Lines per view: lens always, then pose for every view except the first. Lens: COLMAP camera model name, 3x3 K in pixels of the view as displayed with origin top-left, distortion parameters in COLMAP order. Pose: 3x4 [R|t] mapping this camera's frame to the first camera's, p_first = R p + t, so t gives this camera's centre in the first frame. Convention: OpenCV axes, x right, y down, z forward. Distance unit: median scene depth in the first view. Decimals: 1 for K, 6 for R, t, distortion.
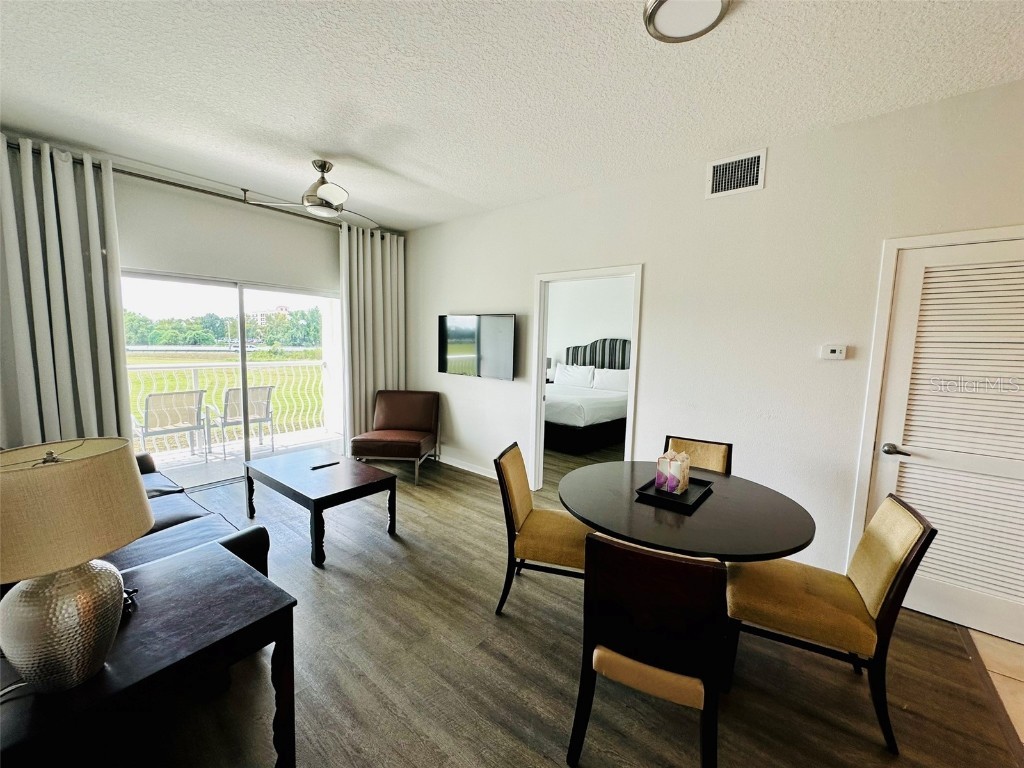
lens RADIAL K [[412.8, 0, 507.0], [0, 412.8, 382.2], [0, 0, 1]] dist [-0.000326, -0.000259]
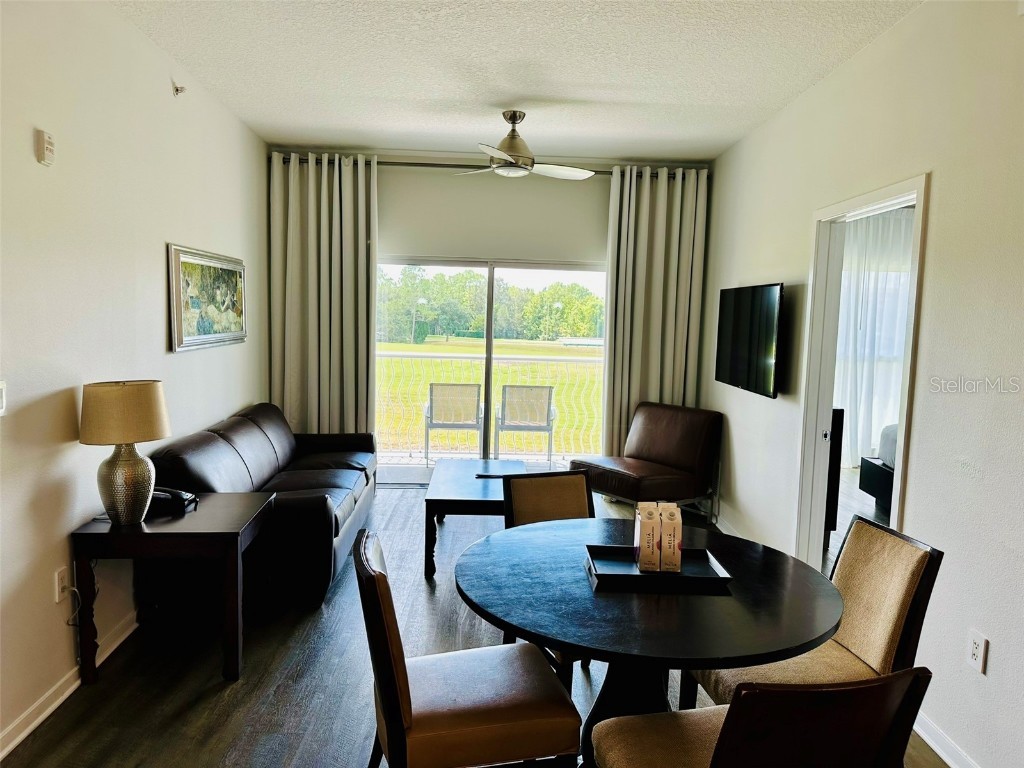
lens RADIAL K [[714.0, 0, 511.5], [0, 714.0, 387.4], [0, 0, 1]] dist [0.049769, -0.001365]
pose [[0.649598, 0.072229, -0.756839, 0.684482], [-0.094605, 0.995419, 0.013798, -0.000326], [0.754369, 0.062638, 0.653456, 0.086212]]
